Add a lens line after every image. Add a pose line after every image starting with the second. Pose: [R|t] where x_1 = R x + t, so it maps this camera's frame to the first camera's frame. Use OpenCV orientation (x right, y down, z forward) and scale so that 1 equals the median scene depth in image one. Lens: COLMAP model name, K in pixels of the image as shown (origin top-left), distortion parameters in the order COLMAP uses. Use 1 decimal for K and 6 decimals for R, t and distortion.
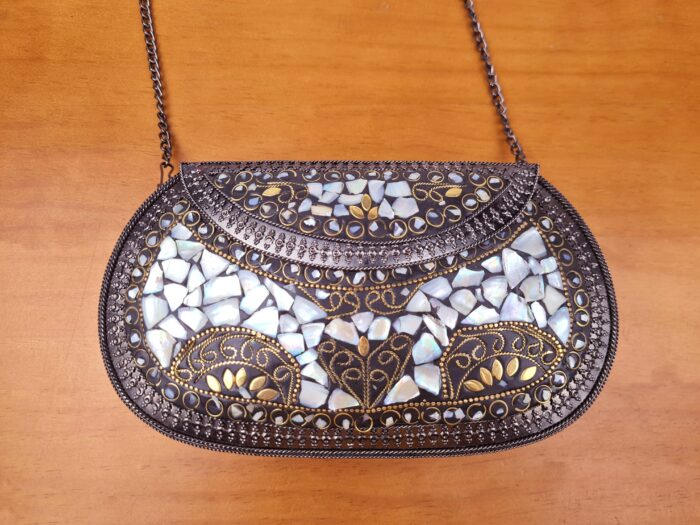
lens RADIAL K [[533.3, 0, 349.4], [0, 533.3, 260.5], [0, 0, 1]] dist [0.008285, -0.010336]
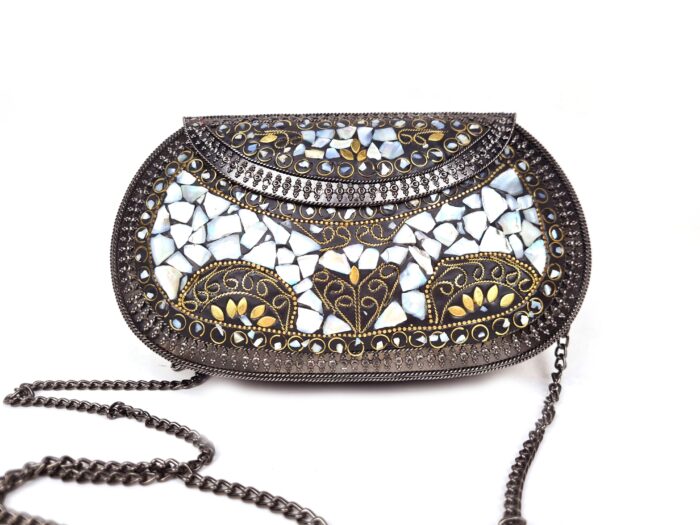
lens RADIAL K [[533.3, 0, 348.6], [0, 533.3, 264.5], [0, 0, 1]] dist [0.008285, -0.010336]
pose [[0.999879, -0.014731, -0.004939, 0.019800], [0.014671, 0.999820, -0.012006, 0.149568], [0.005115, 0.011932, 0.999916, -0.087020]]
